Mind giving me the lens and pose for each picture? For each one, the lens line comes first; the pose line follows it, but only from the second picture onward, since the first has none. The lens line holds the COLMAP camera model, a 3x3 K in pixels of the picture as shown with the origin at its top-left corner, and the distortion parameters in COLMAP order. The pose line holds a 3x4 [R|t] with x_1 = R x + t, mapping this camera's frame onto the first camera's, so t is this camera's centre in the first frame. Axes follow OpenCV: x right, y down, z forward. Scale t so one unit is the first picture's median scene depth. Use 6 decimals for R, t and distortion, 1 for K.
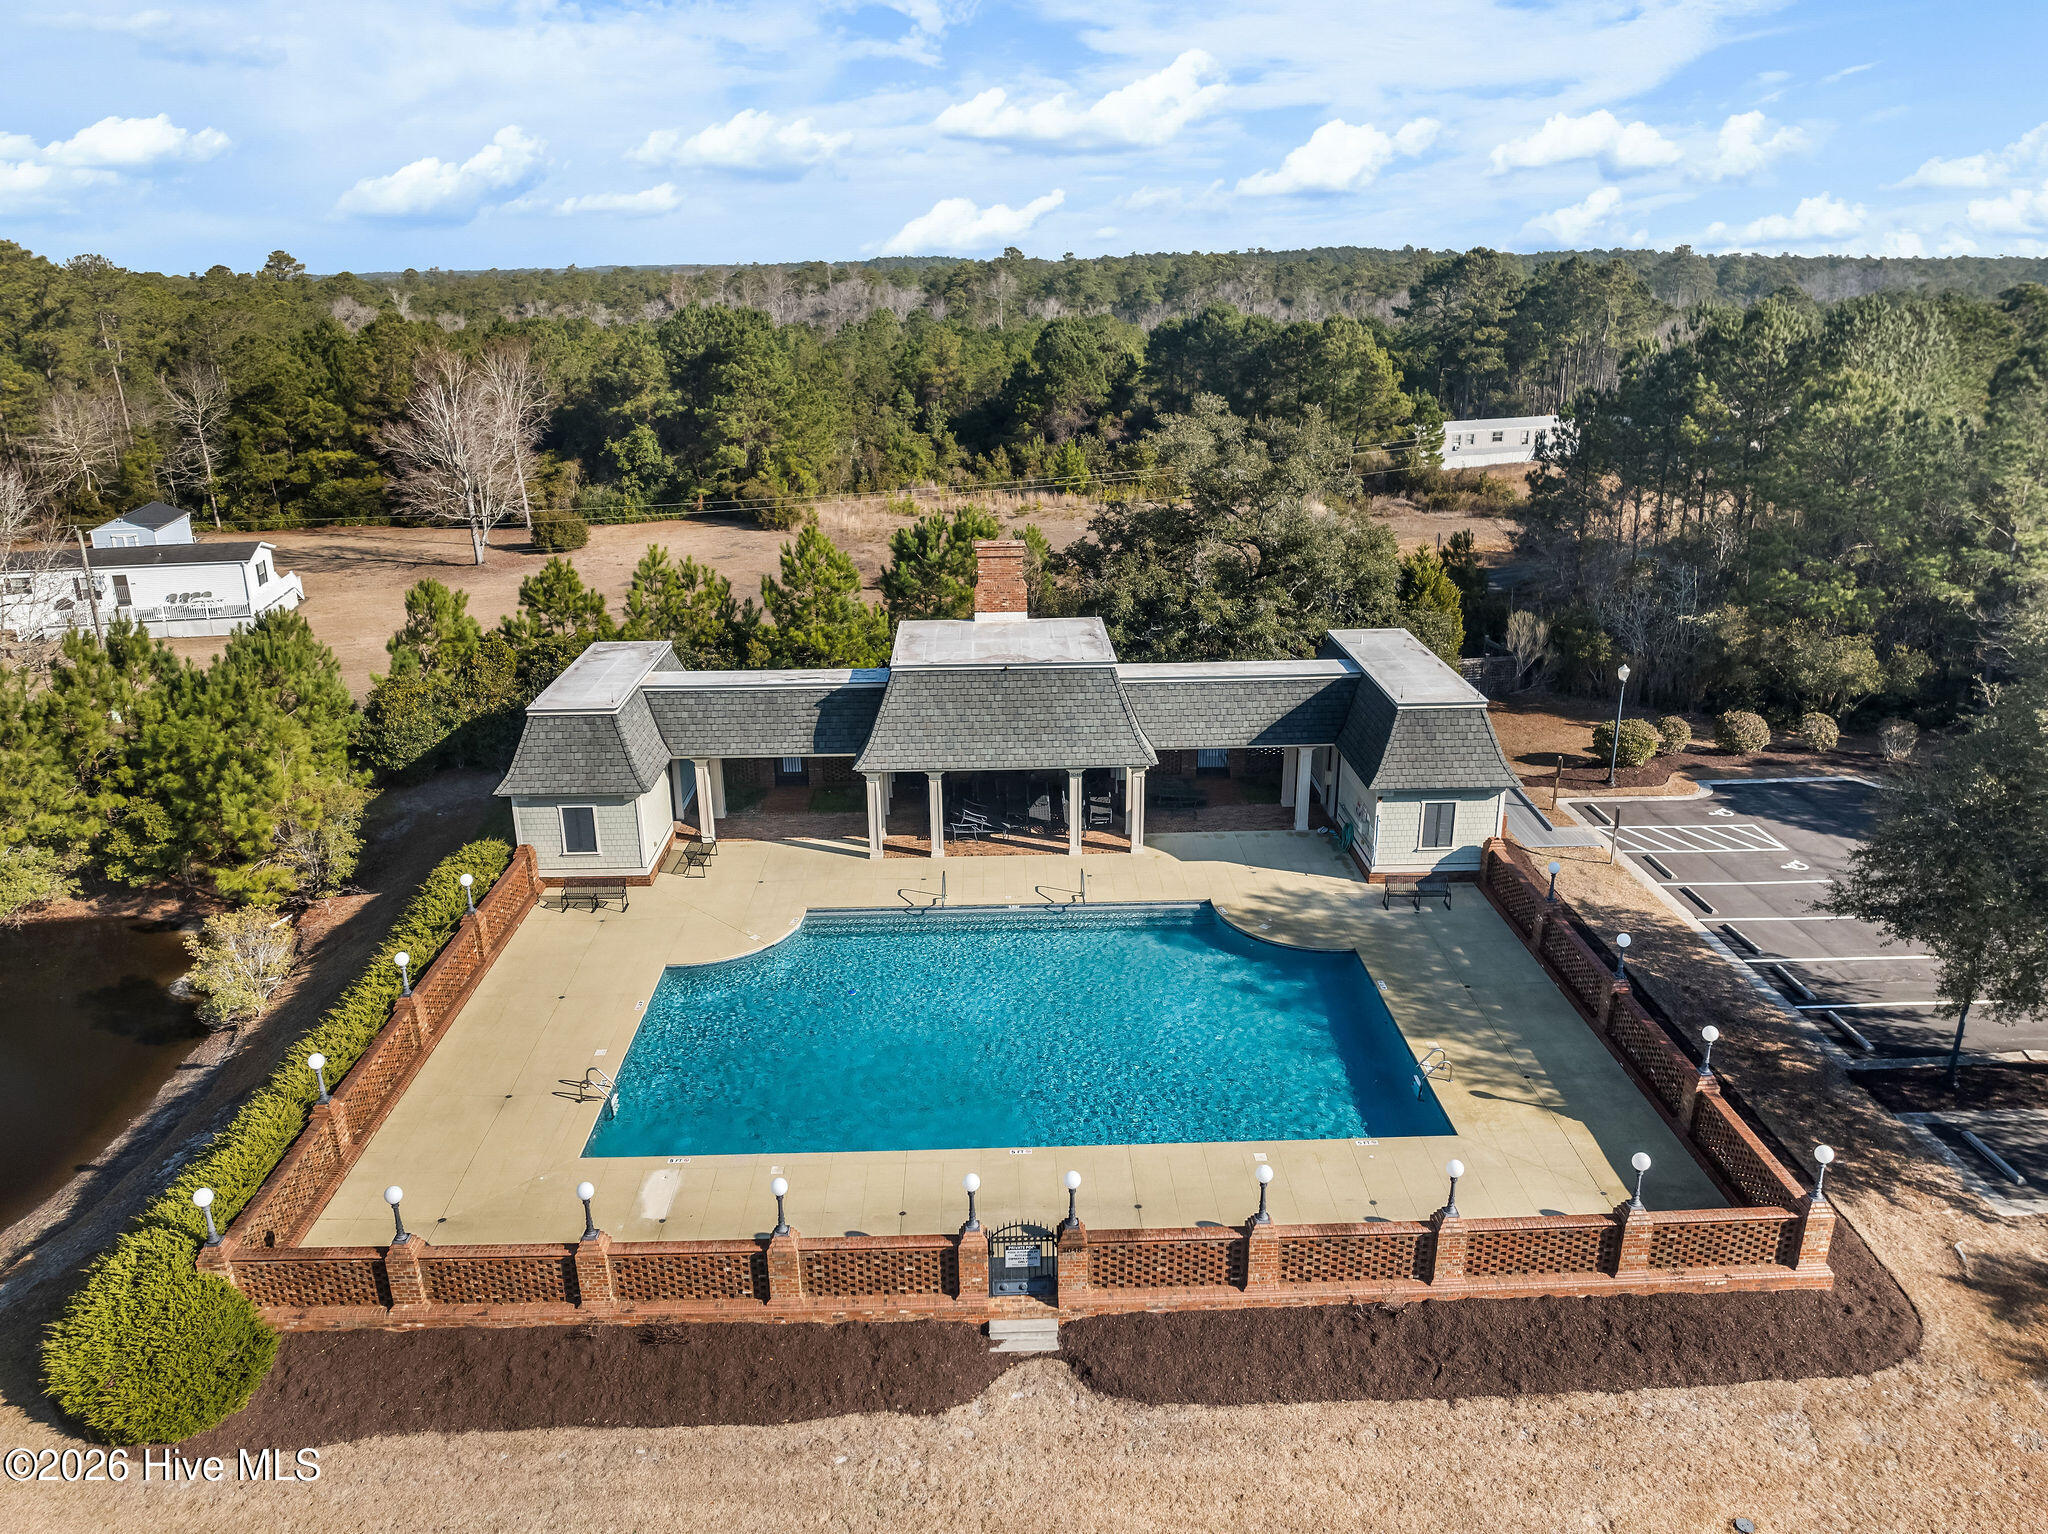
lens RADIAL K [[1437.1, 0, 1024.0], [0, 1437.1, 767.0], [0, 0, 1]] dist [-0.028944, 0.001453]
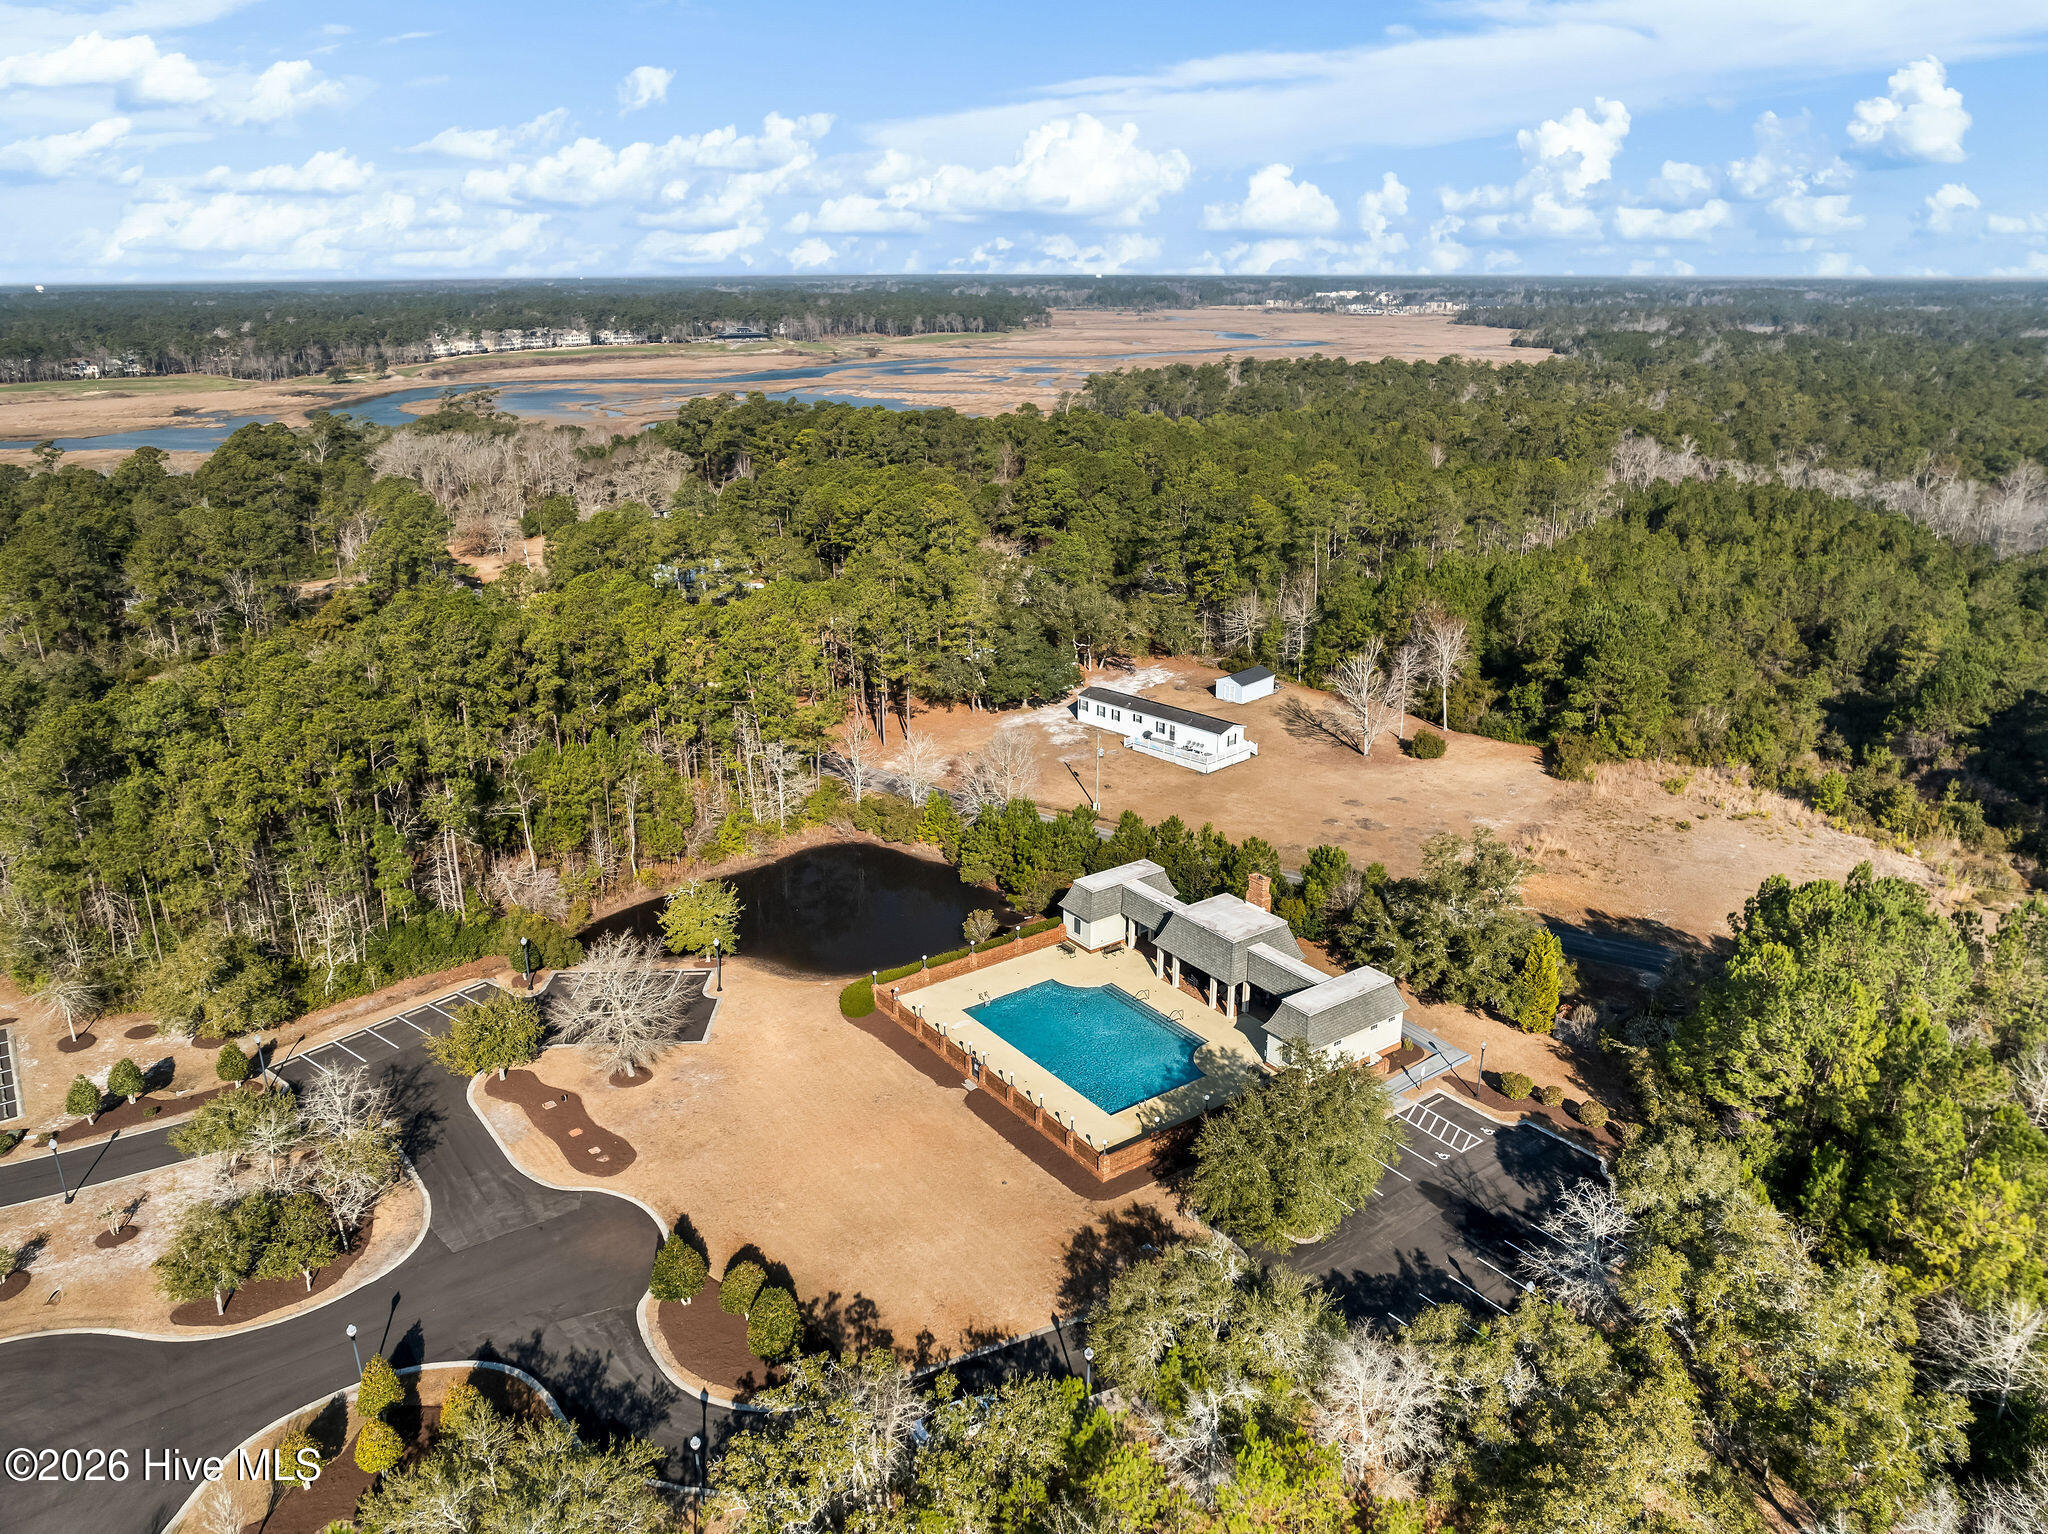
lens RADIAL K [[1437.1, 0, 1024.0], [0, 1437.1, 767.0], [0, 0, 1]] dist [-0.028944, 0.001453]
pose [[0.569767, 0.277237, -0.773632, 1.677217], [-0.278251, 0.950857, 0.135819, -0.589926], [0.773267, 0.137879, 0.618908, -0.845269]]
